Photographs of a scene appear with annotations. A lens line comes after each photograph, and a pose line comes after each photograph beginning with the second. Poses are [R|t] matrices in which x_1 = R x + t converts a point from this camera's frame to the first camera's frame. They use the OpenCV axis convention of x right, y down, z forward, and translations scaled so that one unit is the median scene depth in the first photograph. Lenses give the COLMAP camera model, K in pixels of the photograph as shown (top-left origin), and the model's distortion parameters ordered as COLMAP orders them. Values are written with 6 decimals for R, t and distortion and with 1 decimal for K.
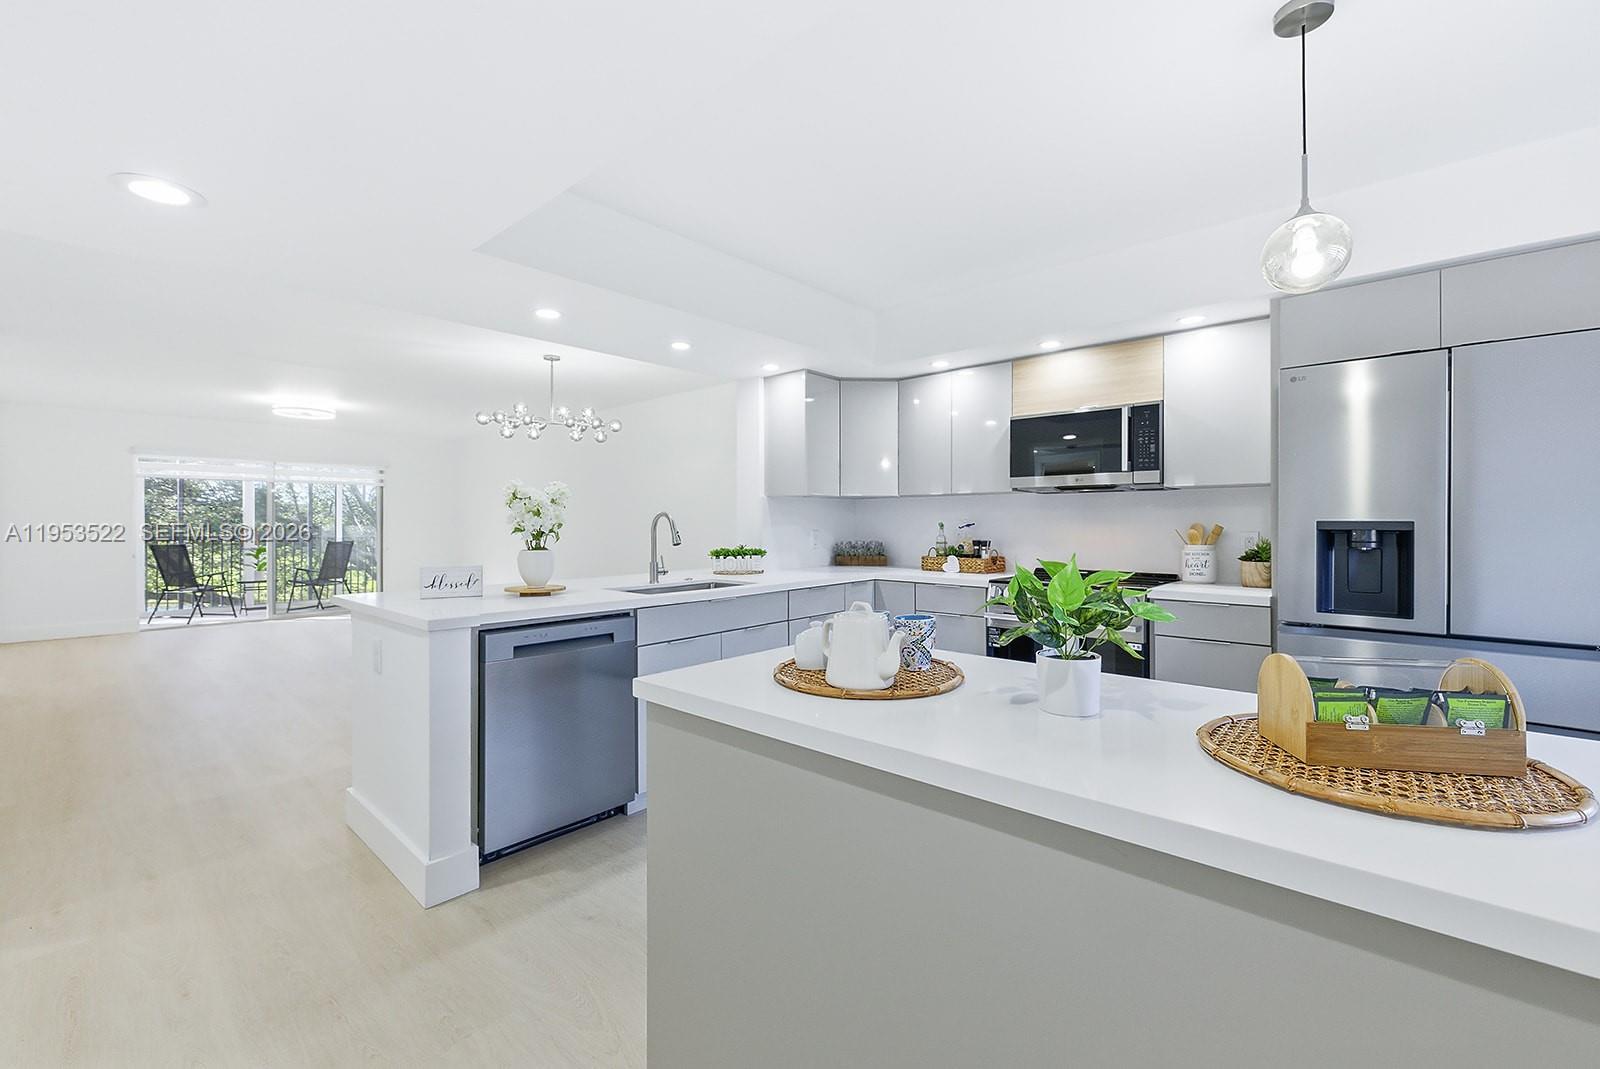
lens RADIAL K [[663.7, 0, 807.0], [0, 663.7, 519.9], [0, 0, 1]] dist [0.013939, -0.000027]
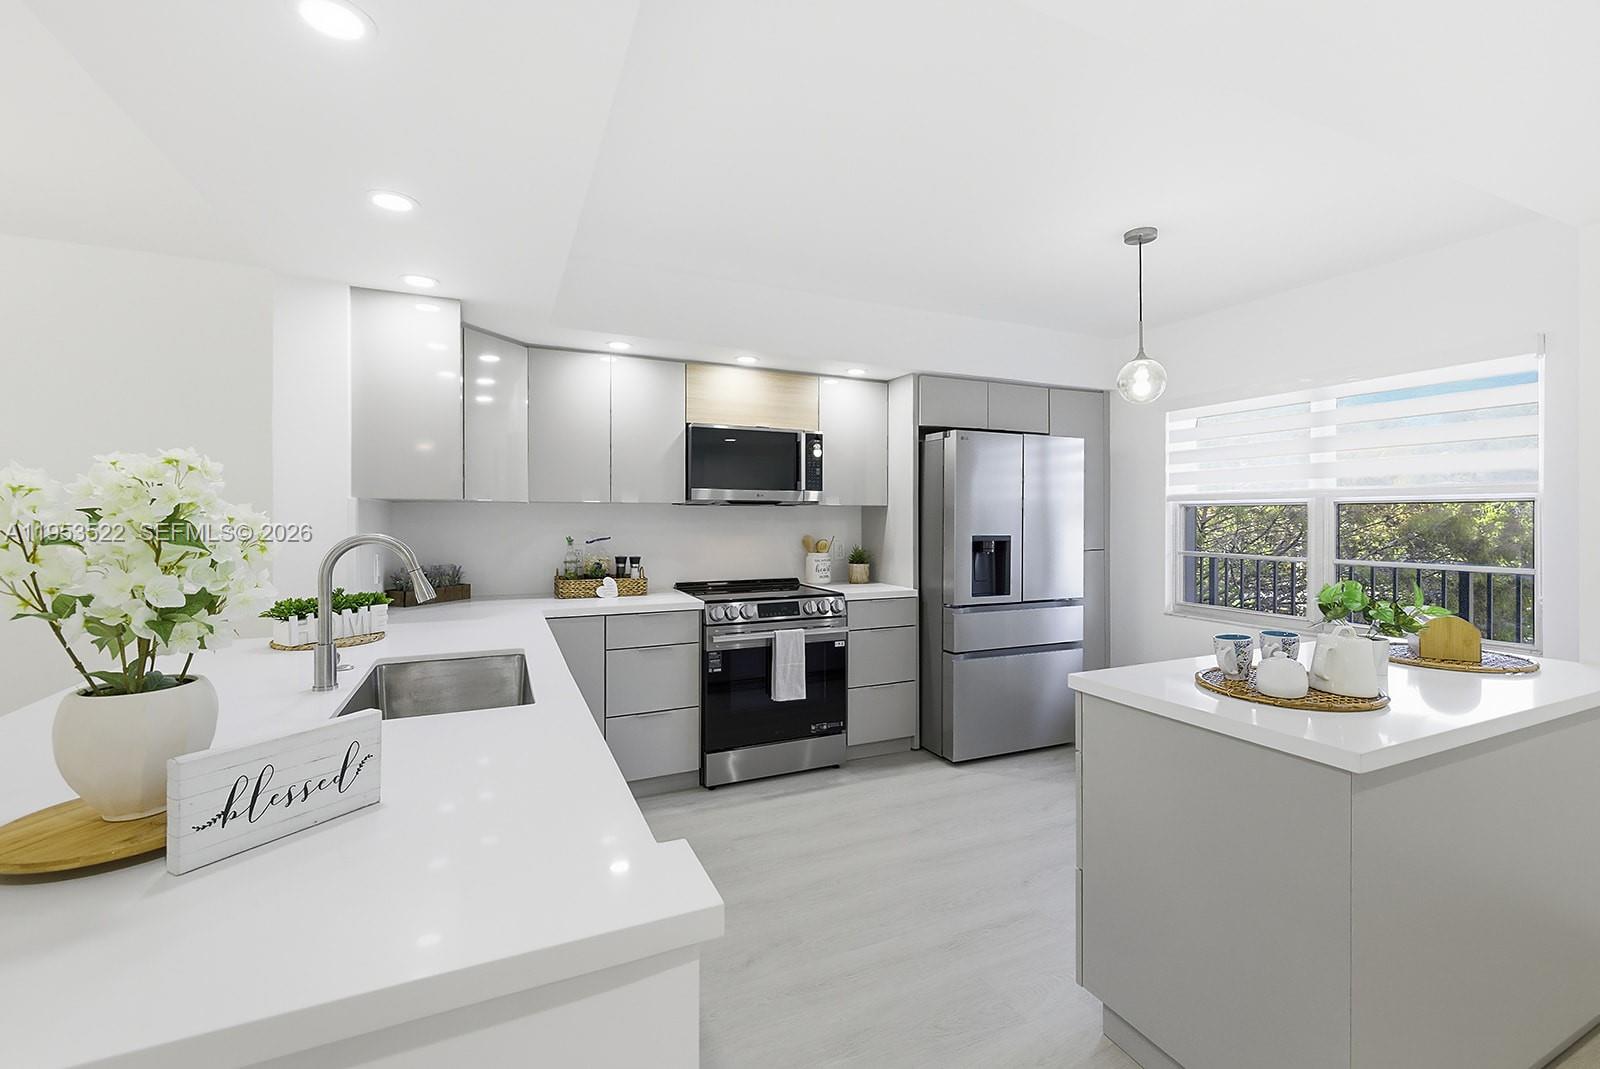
lens RADIAL K [[690.4, 0, 804.9], [0, 690.4, 515.5], [0, 0, 1]] dist [0.012194, -0.000069]
pose [[0.402476, 0.008573, 0.915390, -0.475084], [-0.005295, 0.999961, -0.007037, -0.018208], [-0.915415, -0.002015, 0.402506, 0.429265]]
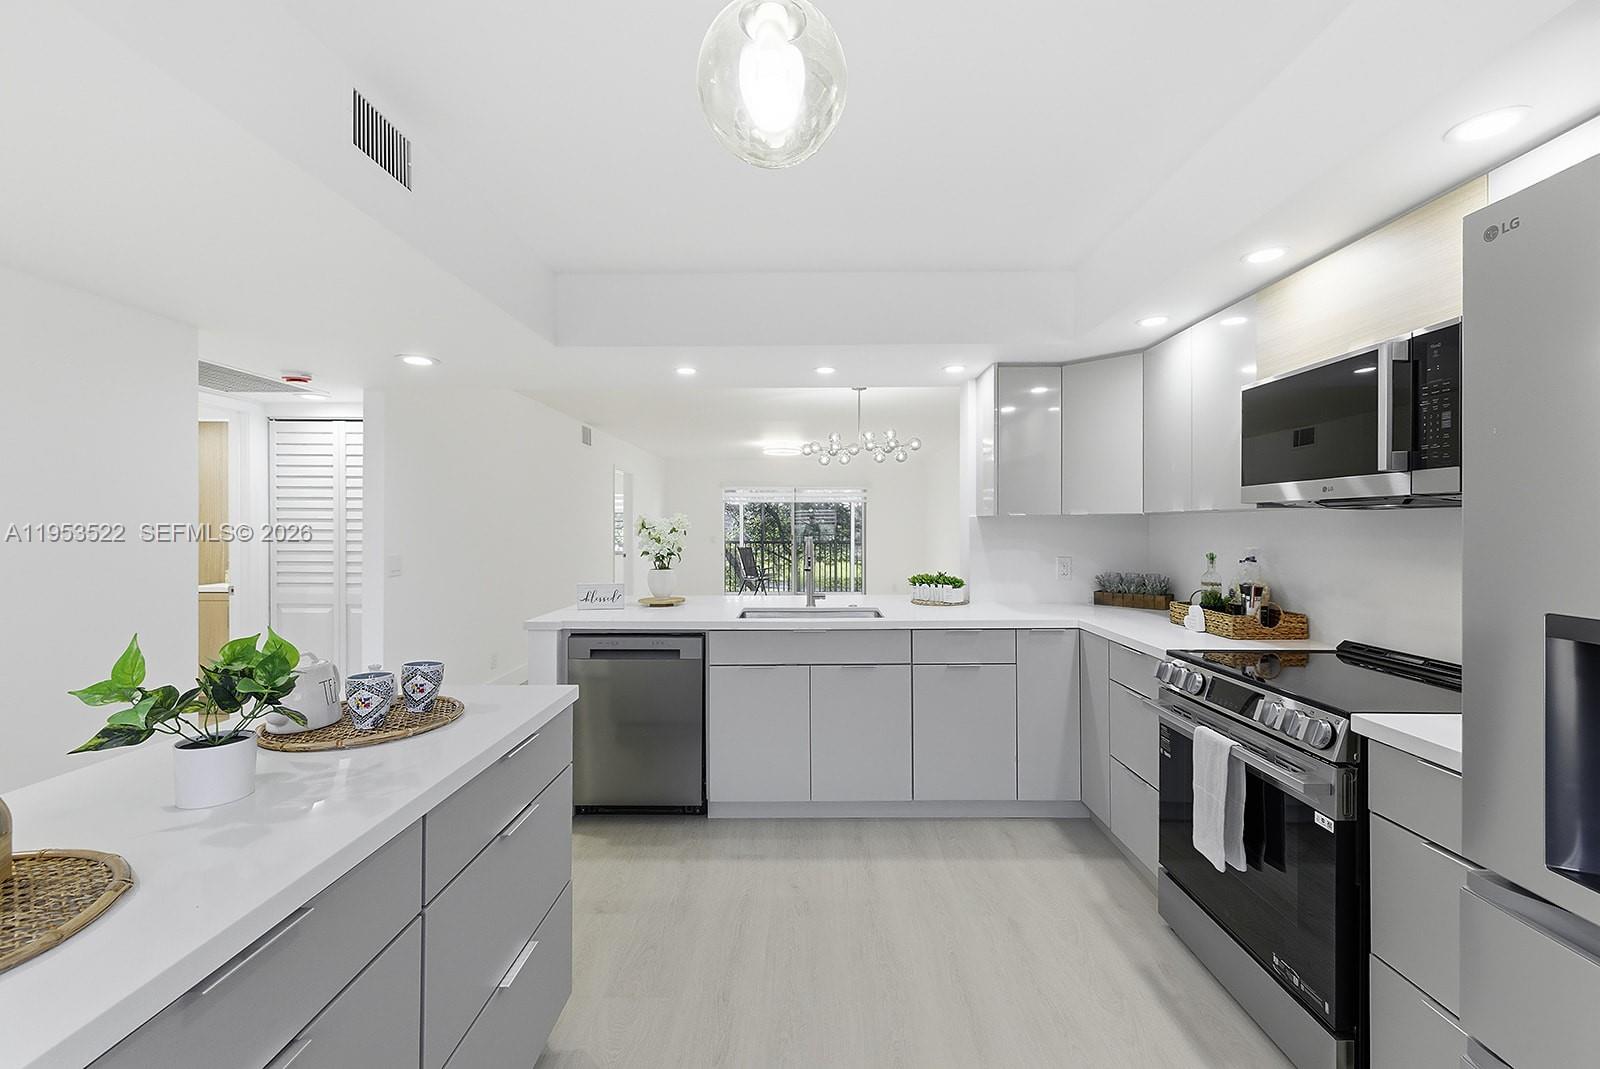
lens RADIAL K [[657.4, 0, 807.4], [0, 657.4, 533.1], [0, 0, 1]] dist [0.002815, 0.000055]
pose [[0.672903, 0.009847, -0.739666, 0.445663], [-0.000777, 0.999920, 0.012605, -0.026289], [0.739731, -0.007907, 0.672857, 0.280016]]
